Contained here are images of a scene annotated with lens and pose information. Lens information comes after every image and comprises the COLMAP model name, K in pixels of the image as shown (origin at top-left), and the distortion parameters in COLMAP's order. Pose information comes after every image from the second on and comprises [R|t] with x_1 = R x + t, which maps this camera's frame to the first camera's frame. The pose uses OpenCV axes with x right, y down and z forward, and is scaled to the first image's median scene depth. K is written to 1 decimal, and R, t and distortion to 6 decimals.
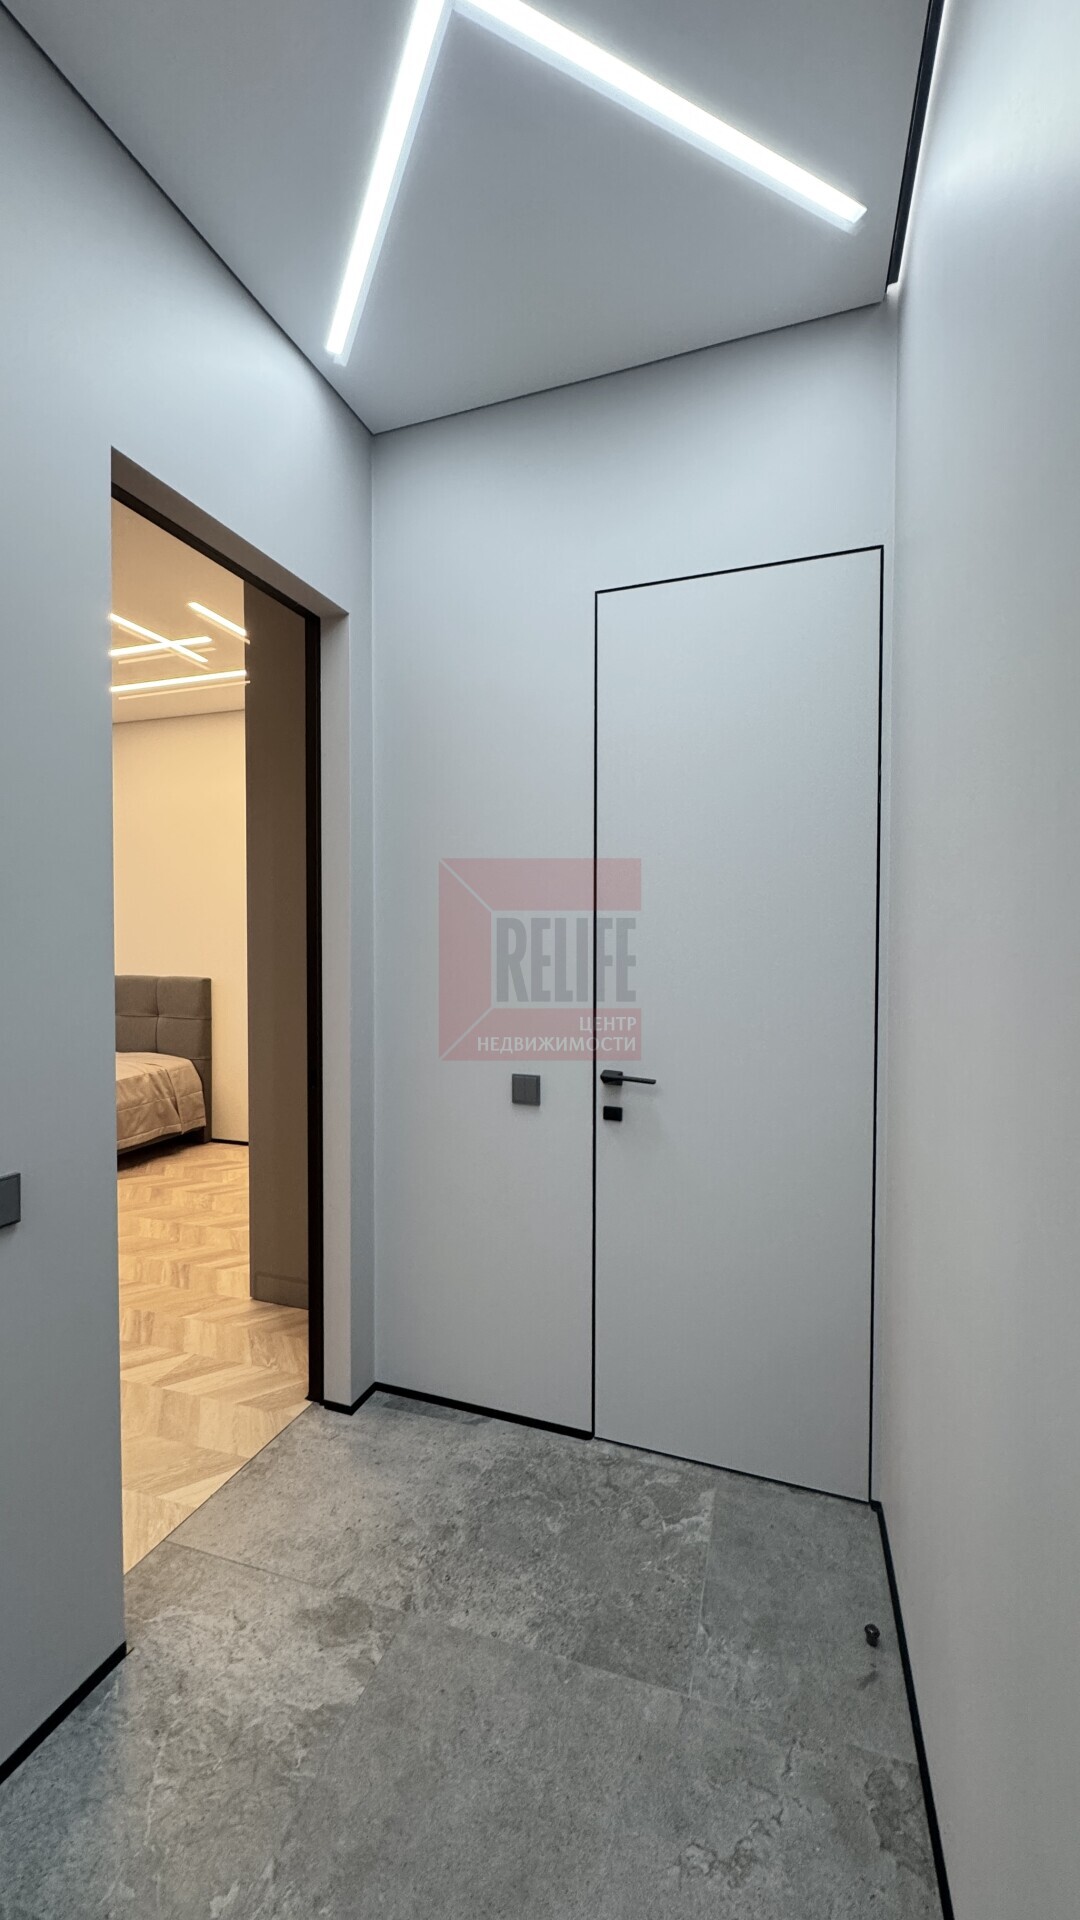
lens RADIAL K [[739.9, 0, 555.7], [0, 739.9, 962.2], [0, 0, 1]] dist [-0.011466, -0.000071]
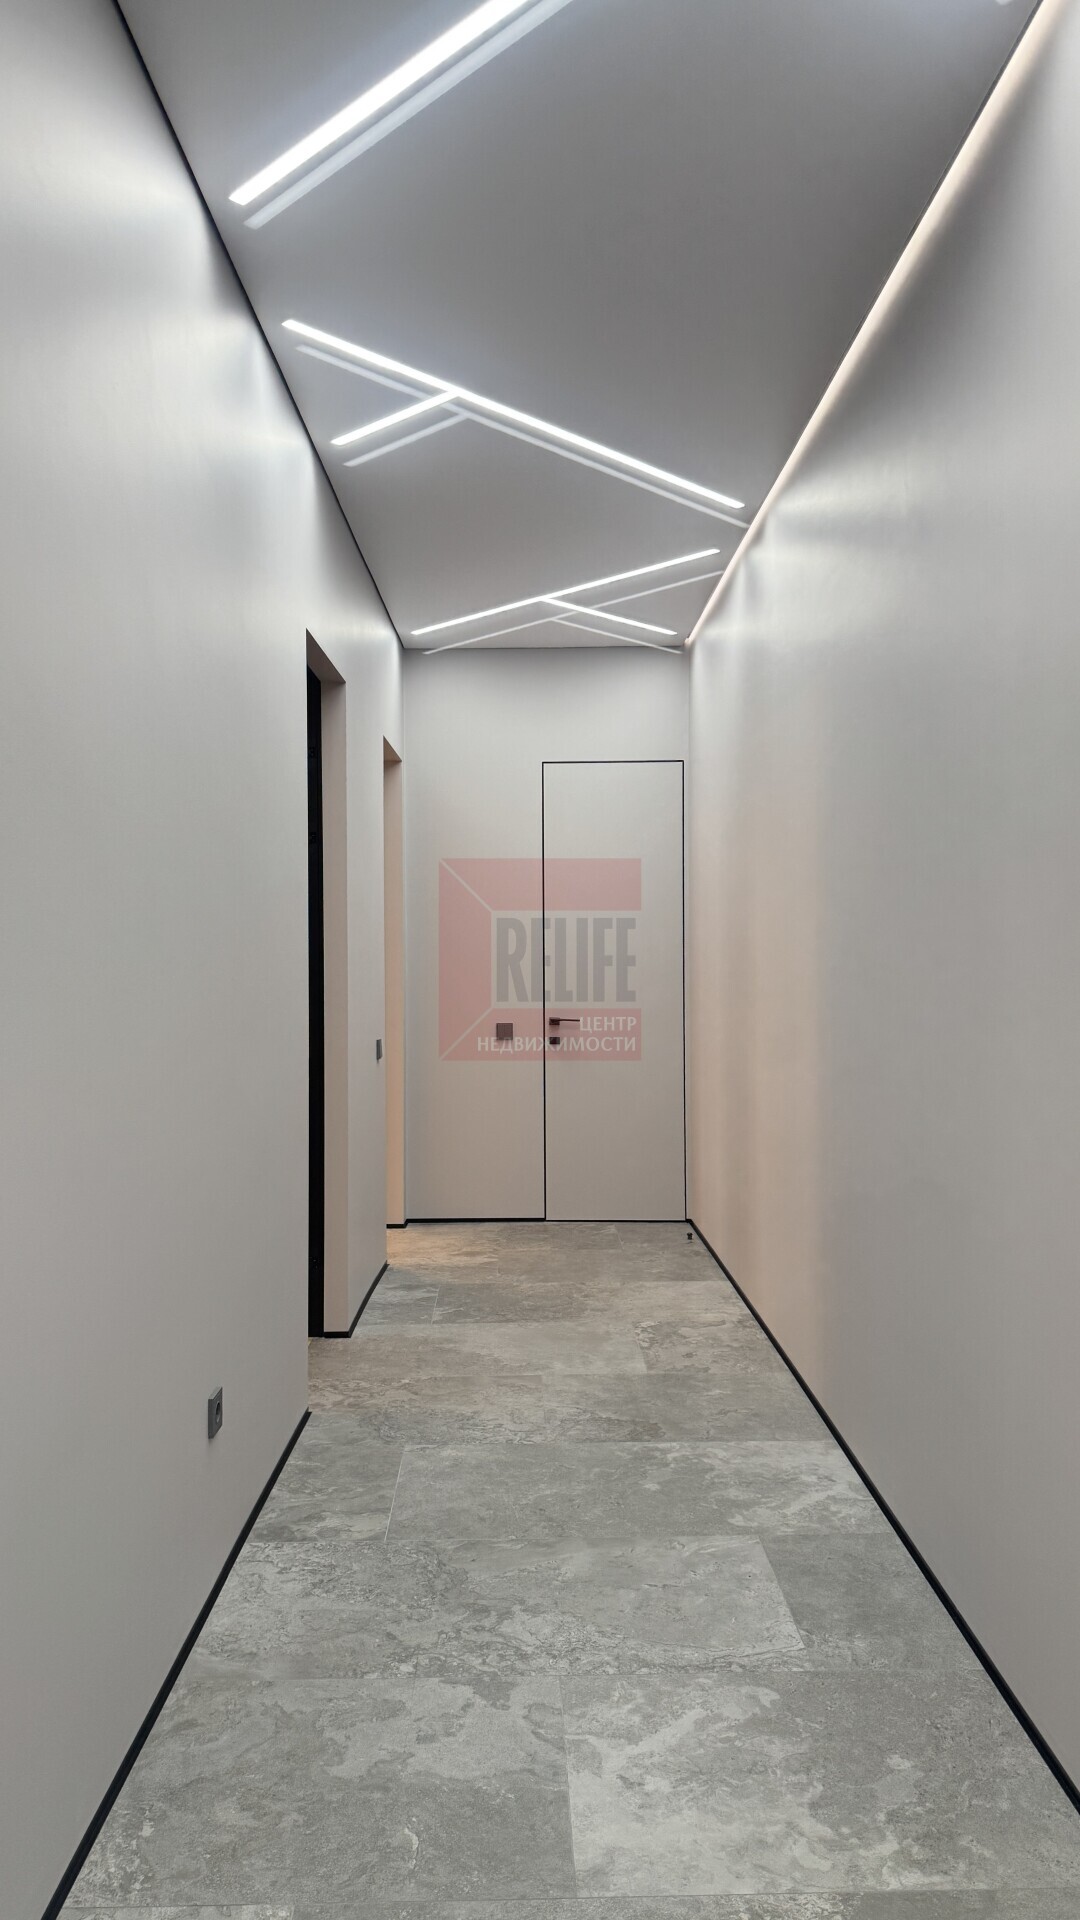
lens RADIAL K [[1372.5, 0, 540.0], [0, 1372.5, 960.0], [0, 0, 1]] dist [0.002076, -0.000253]
pose [[0.947173, -0.005248, 0.320681, -1.109283], [0.014008, 0.999589, -0.025016, 0.092699], [-0.320418, 0.028186, 0.946857, -2.357819]]
